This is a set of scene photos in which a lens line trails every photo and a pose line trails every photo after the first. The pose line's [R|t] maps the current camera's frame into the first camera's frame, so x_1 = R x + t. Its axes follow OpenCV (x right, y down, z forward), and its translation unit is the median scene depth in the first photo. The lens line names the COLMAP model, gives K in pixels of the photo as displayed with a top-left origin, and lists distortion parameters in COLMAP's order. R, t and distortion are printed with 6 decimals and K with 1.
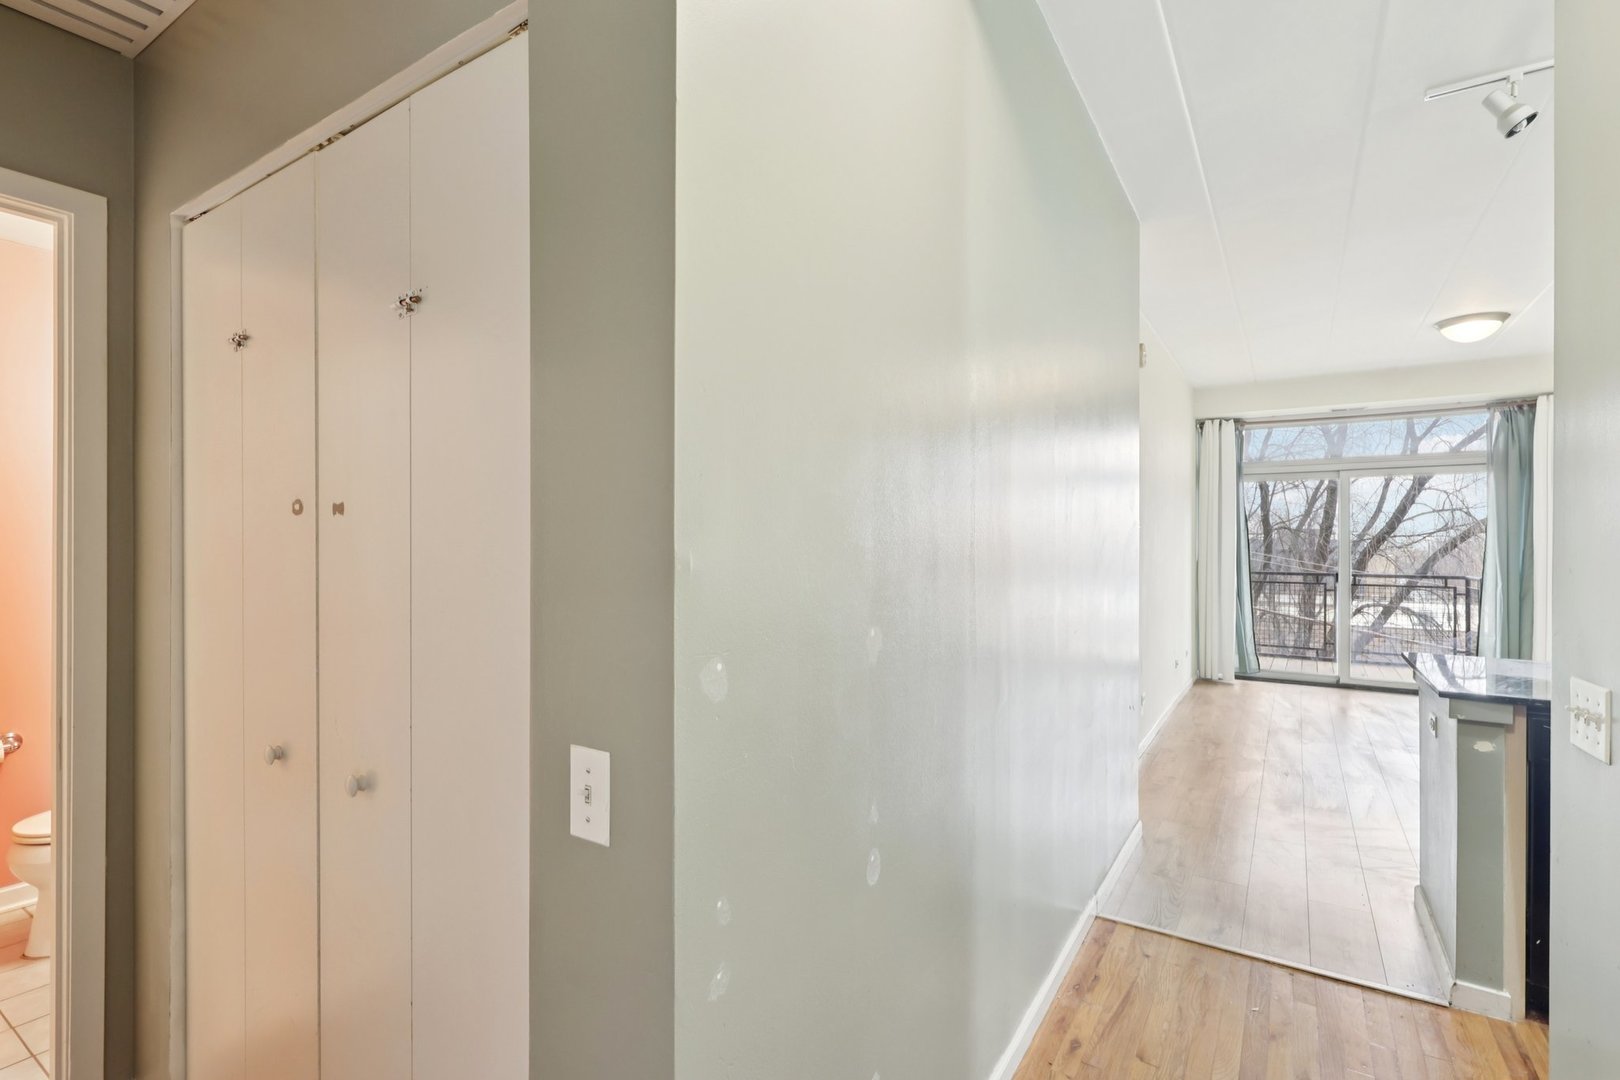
lens RADIAL K [[753.1, 0, 811.0], [0, 753.1, 537.8], [0, 0, 1]] dist [-0.000361, 0.000513]
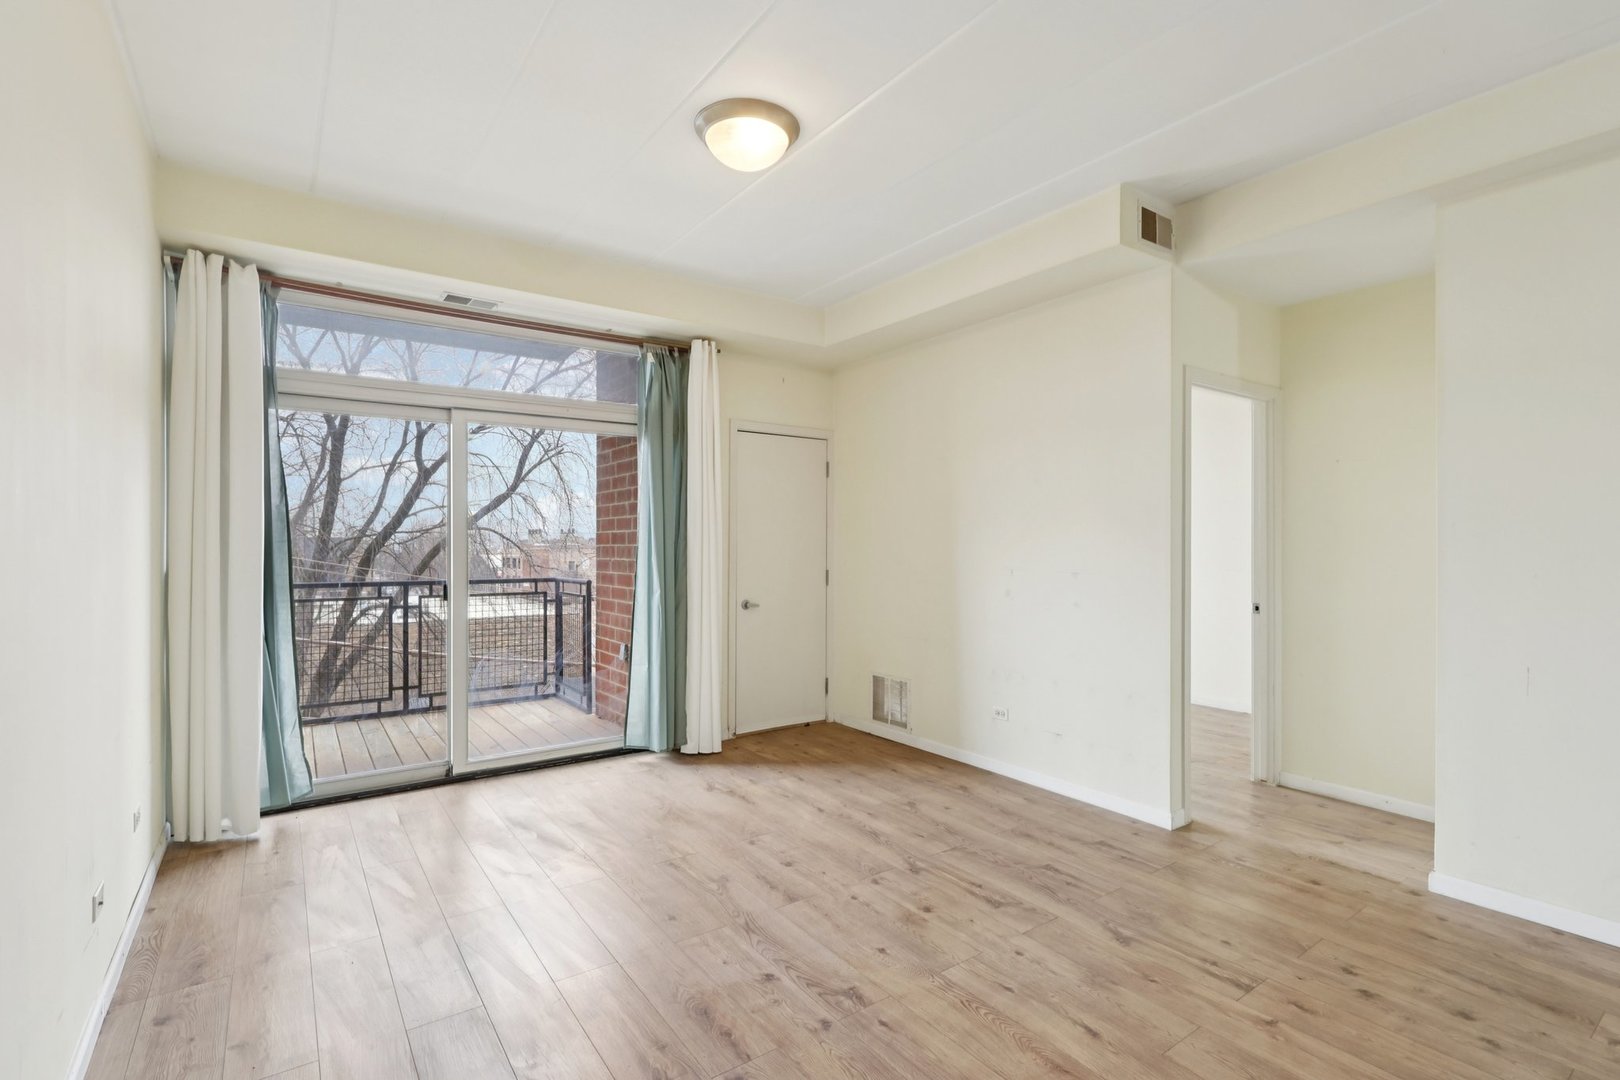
lens RADIAL K [[753.1, 0, 801.9], [0, 753.1, 542.6], [0, 0, 1]] dist [-0.000361, 0.000513]
pose [[0.376870, -0.004670, 0.926254, 0.255521], [-0.004672, 0.999965, 0.006943, 0.008250], [-0.926254, -0.006944, 0.376835, 0.509981]]
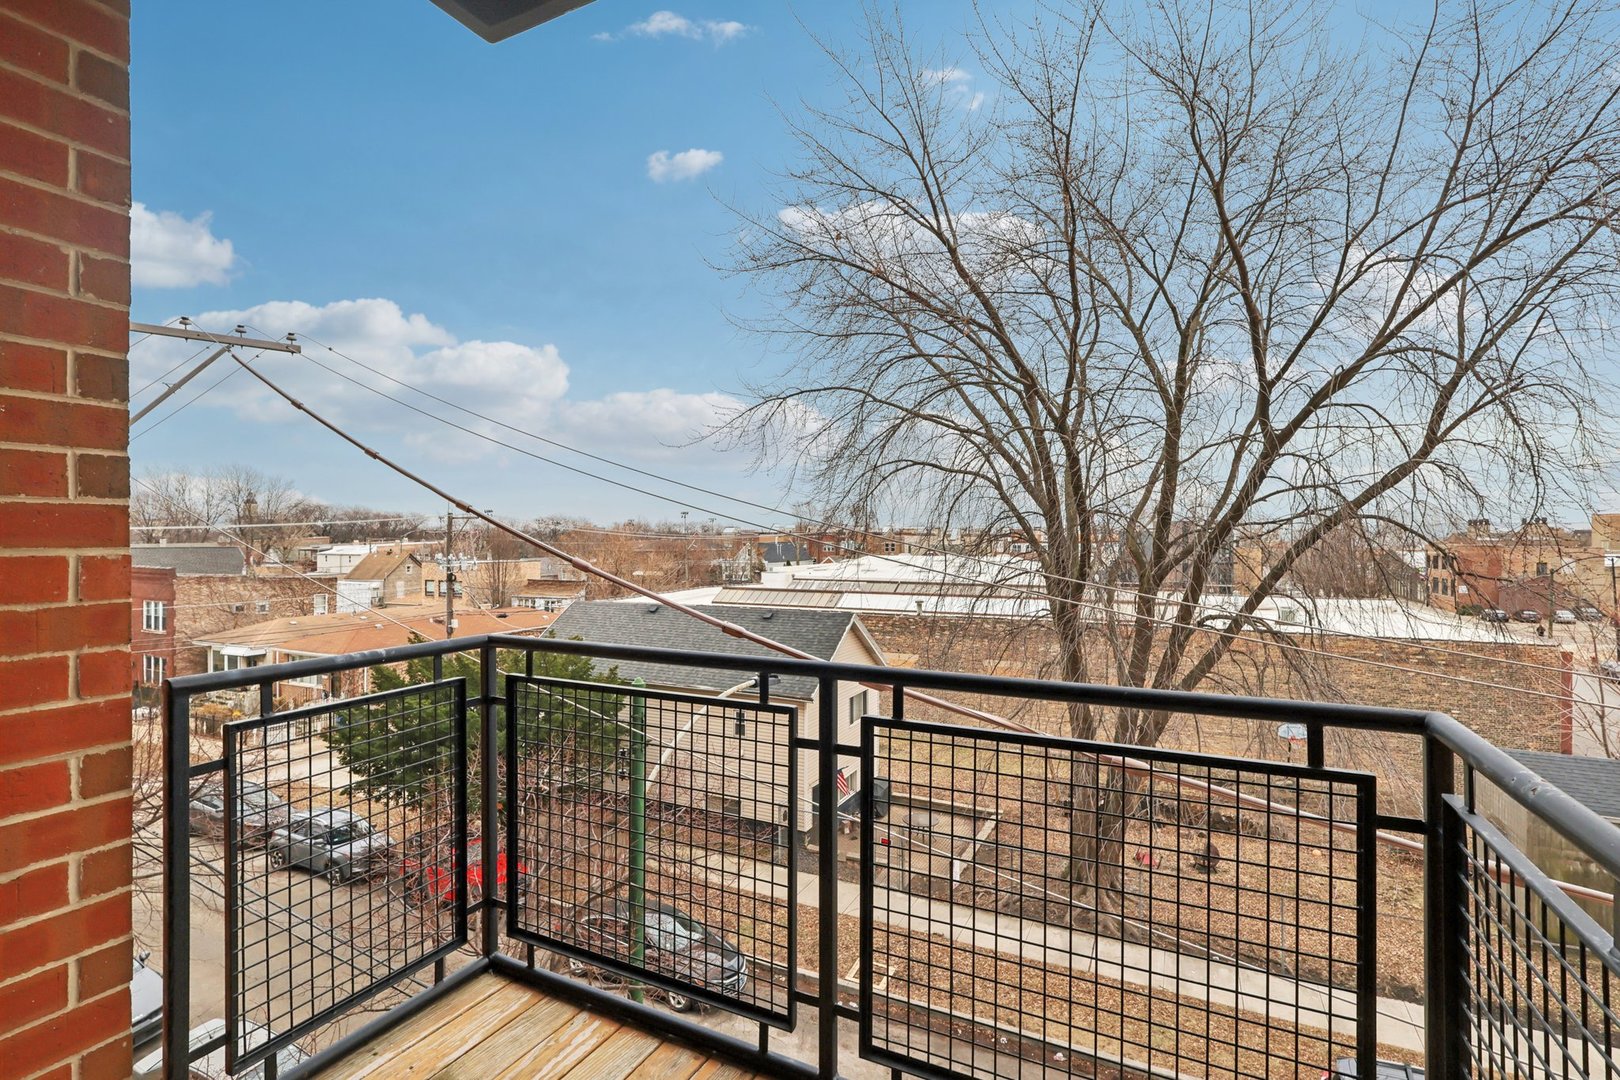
lens RADIAL K [[753.1, 0, 807.5], [0, 753.1, 531.7], [0, 0, 1]] dist [-0.000361, 0.000513]
pose [[0.993403, -0.004909, 0.114574, 0.800962], [0.004925, 0.999988, 0.000142, 0.012896], [-0.114573, 0.000423, 0.993415, 0.952073]]
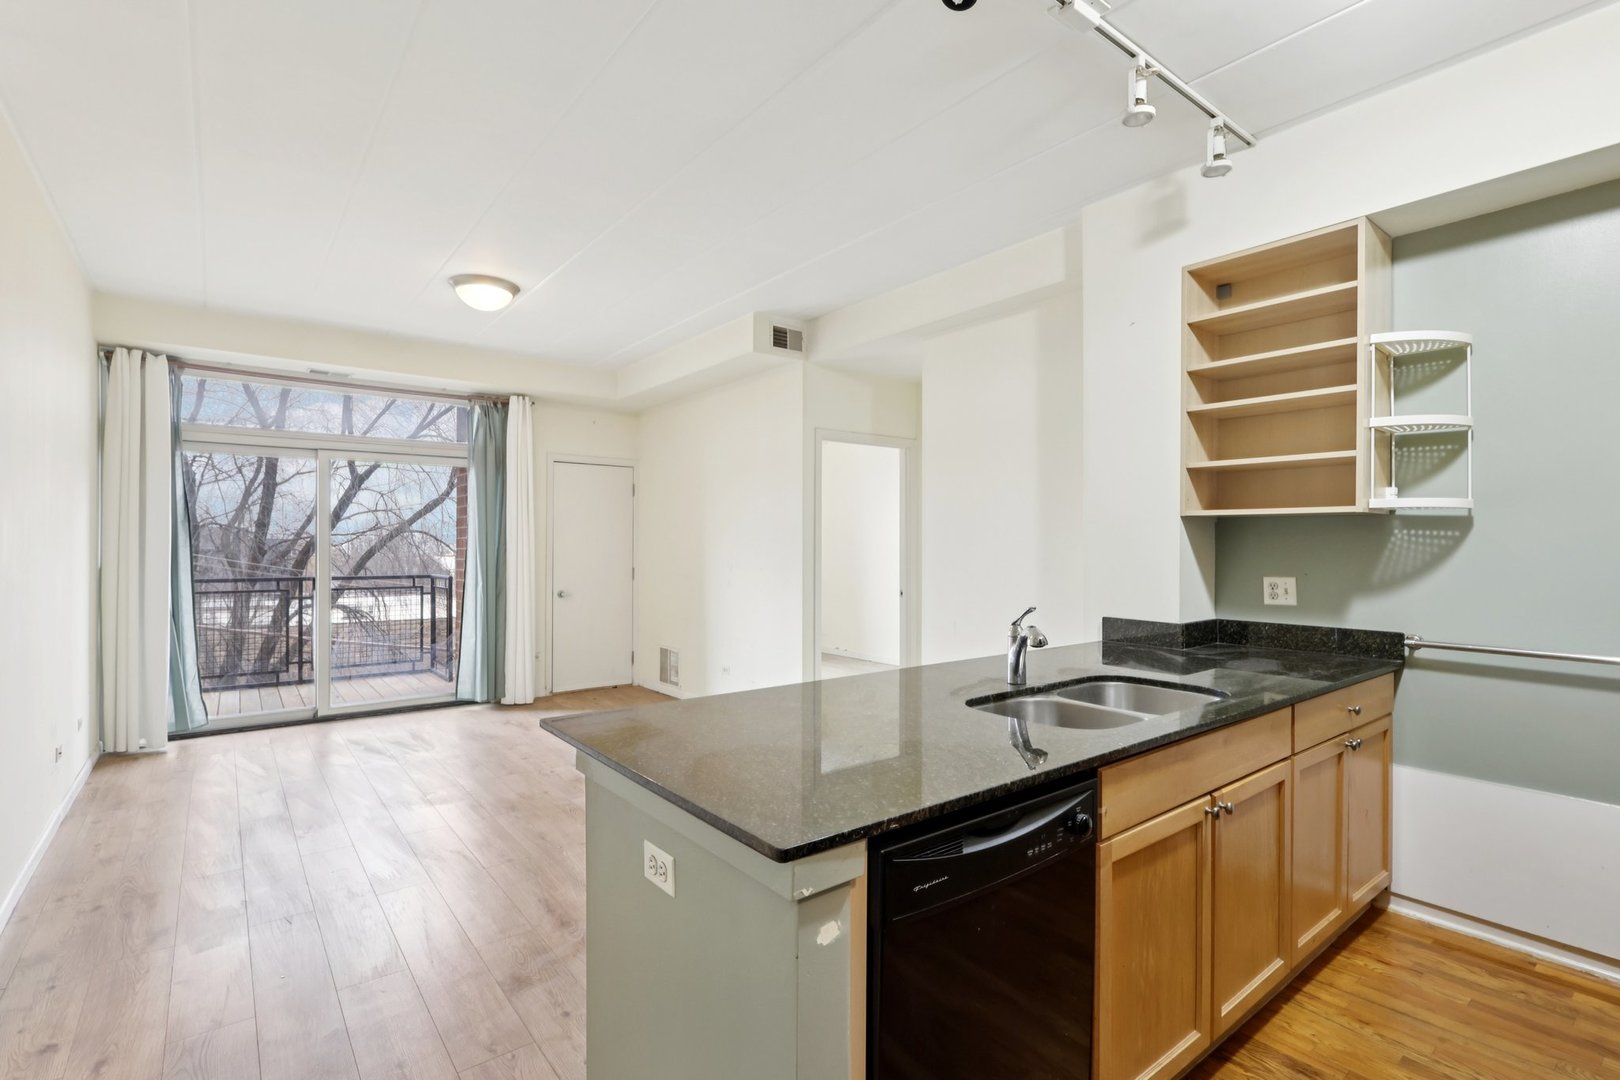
lens RADIAL K [[753.1, 0, 802.3], [0, 753.1, 542.8], [0, 0, 1]] dist [-0.000361, 0.000513]
pose [[0.331802, -0.001877, 0.943347, 0.116591], [-0.005793, 0.999975, 0.004028, 0.003082], [-0.943331, -0.006801, 0.331783, 0.243061]]
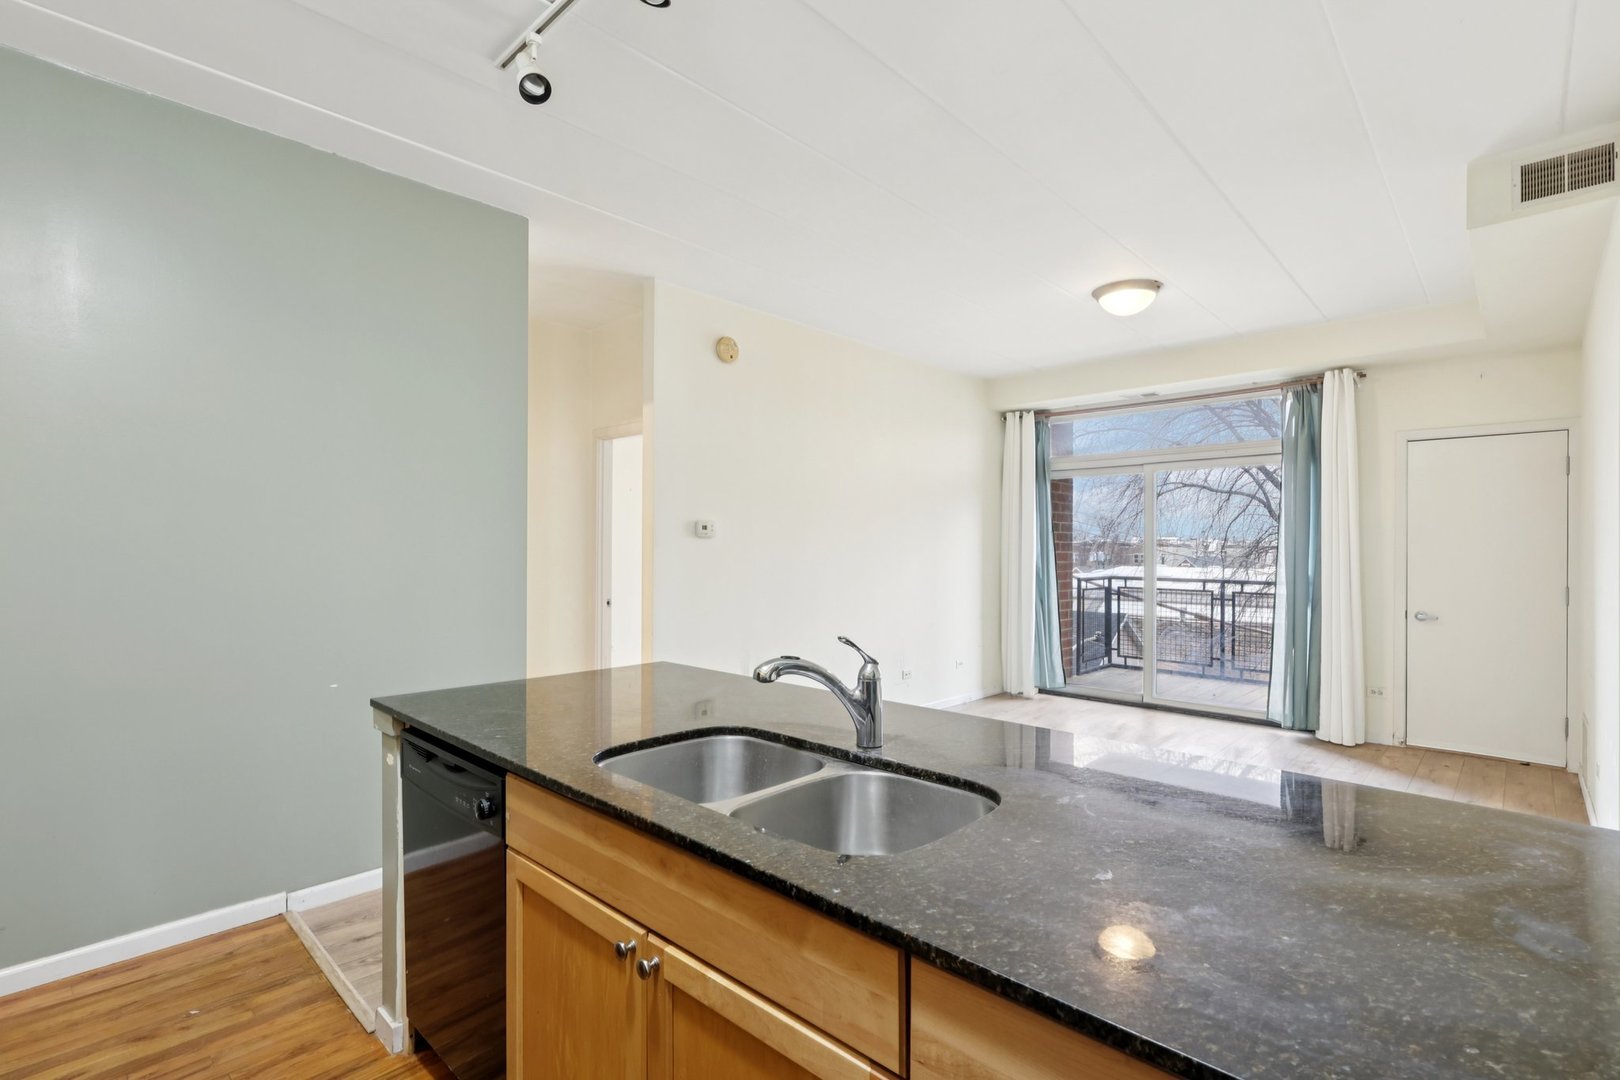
lens RADIAL K [[753.1, 0, 815.4], [0, 753.1, 547.8], [0, 0, 1]] dist [-0.000361, 0.000513]
pose [[0.984247, -0.000366, -0.176798, 0.457920], [0.001688, 0.999972, 0.007324, 0.002489], [0.176791, -0.007507, 0.984220, 0.050630]]
